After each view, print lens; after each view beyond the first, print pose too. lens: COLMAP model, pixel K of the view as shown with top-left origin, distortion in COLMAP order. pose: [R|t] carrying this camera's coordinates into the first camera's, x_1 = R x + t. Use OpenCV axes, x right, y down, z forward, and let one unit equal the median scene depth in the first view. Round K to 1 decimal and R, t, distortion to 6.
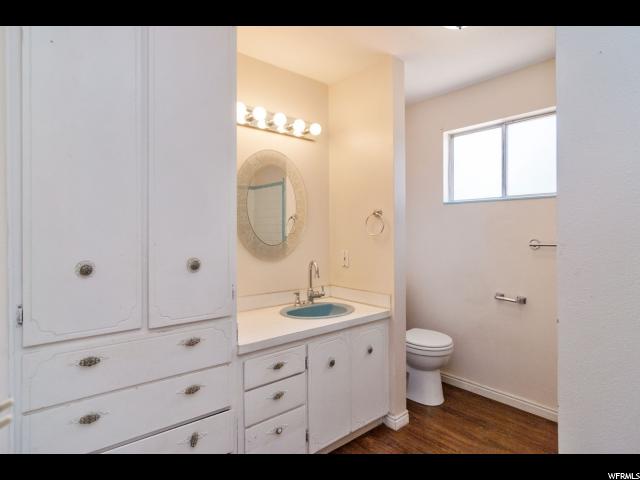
lens RADIAL K [[348.4, 0, 319.6], [0, 348.4, 229.0], [0, 0, 1]] dist [0.001310, 0.000119]
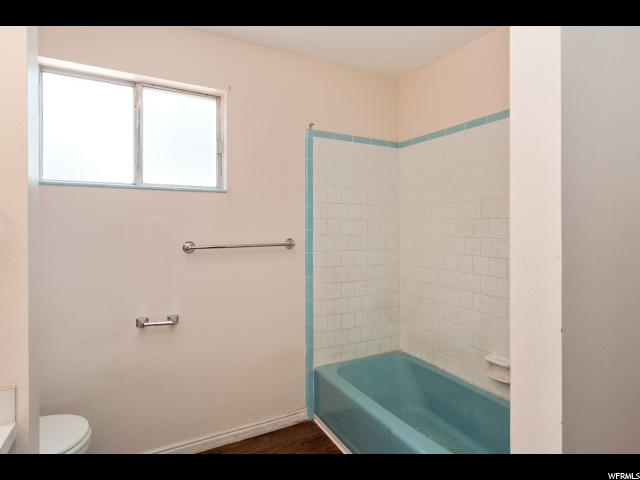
lens RADIAL K [[348.4, 0, 319.6], [0, 348.4, 229.0], [0, 0, 1]] dist [0.001310, 0.000119]
pose [[0.213042, 0.005671, 0.977027, -0.104480], [-0.011288, 0.999931, -0.003342, 0.000042], [-0.976978, -0.010316, 0.213091, 0.476052]]
